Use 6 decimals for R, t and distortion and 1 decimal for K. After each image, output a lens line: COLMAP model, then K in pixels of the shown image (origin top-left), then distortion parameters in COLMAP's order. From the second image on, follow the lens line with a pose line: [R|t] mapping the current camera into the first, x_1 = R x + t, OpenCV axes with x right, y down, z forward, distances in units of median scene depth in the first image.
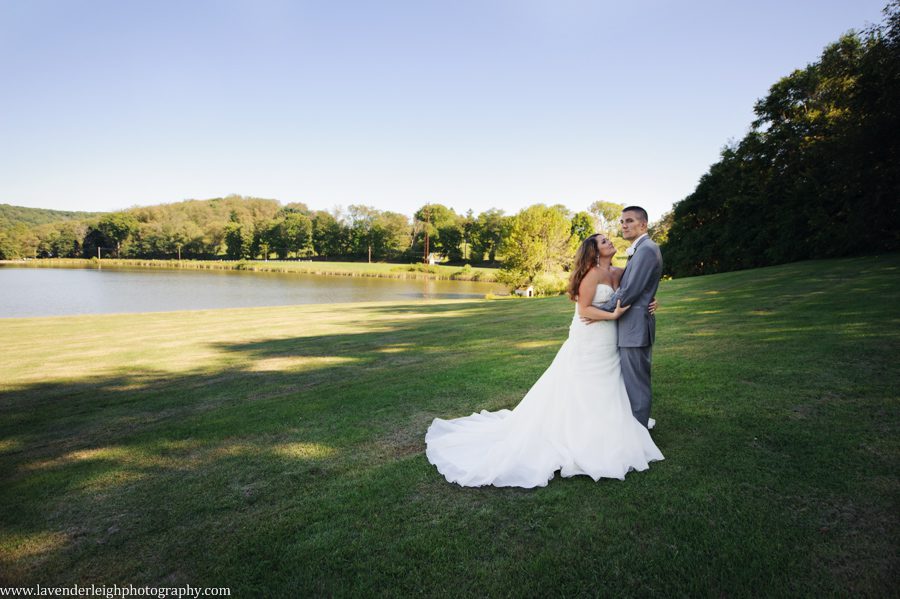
lens RADIAL K [[1929.5, 0, 450.0], [0, 1929.5, 299.5], [0, 0, 1]] dist [-0.285945, 0.000882]
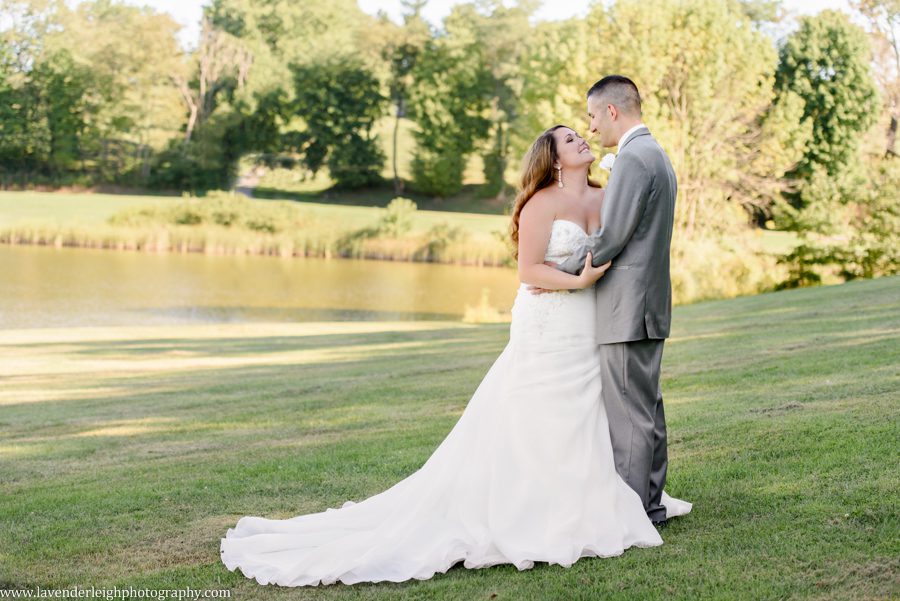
lens RADIAL K [[1929.5, 0, 450.0], [0, 1929.5, 300.5], [0, 0, 1]] dist [-0.285945, 0.000882]
pose [[0.993547, 0.001766, 0.113404, -0.014181], [-0.007196, 0.998846, 0.047493, -0.016912], [-0.113190, -0.048002, 0.992413, 0.733361]]
